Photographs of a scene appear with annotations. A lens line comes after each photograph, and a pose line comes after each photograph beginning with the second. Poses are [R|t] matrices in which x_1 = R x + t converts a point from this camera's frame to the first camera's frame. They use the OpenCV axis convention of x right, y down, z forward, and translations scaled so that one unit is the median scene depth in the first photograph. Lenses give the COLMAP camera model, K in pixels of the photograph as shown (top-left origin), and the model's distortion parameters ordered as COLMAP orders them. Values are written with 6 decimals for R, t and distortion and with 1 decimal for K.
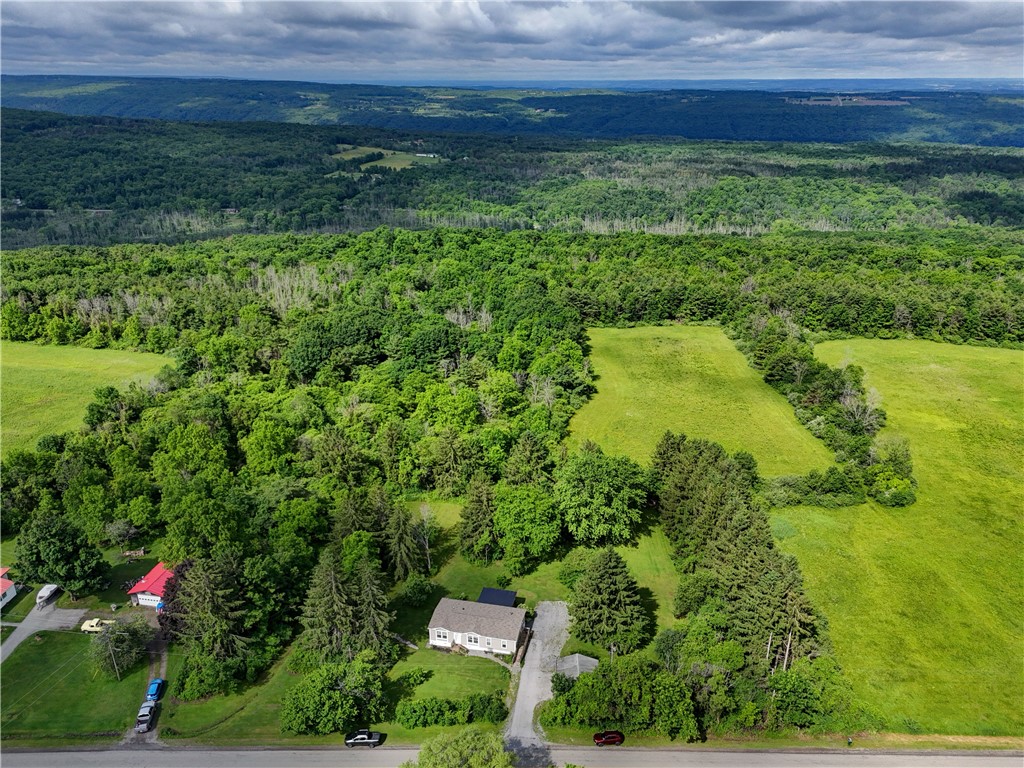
lens RADIAL K [[746.6, 0, 517.3], [0, 746.6, 384.0], [0, 0, 1]] dist [0.084846, -0.072879]
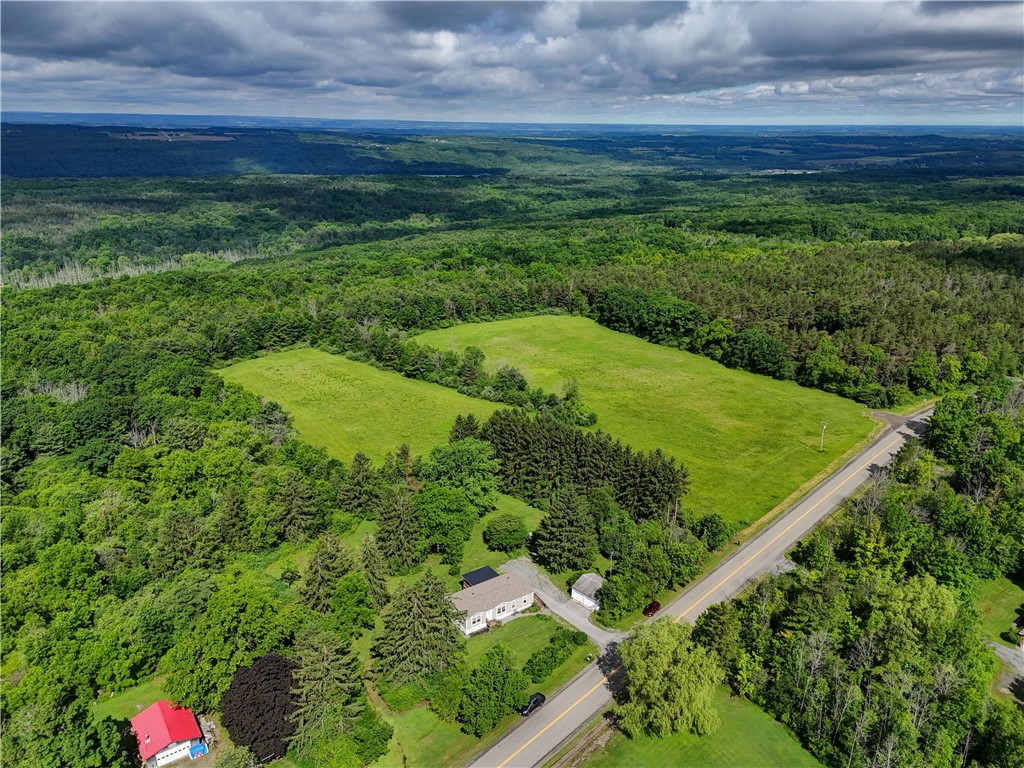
lens RADIAL K [[746.6, 0, 517.3], [0, 746.6, 384.0], [0, 0, 1]] dist [0.084846, -0.072879]
pose [[0.693068, -0.235617, 0.681279, -0.519855], [0.263139, 0.962552, 0.065200, -0.036983], [-0.671129, 0.134083, 0.729114, 0.086072]]
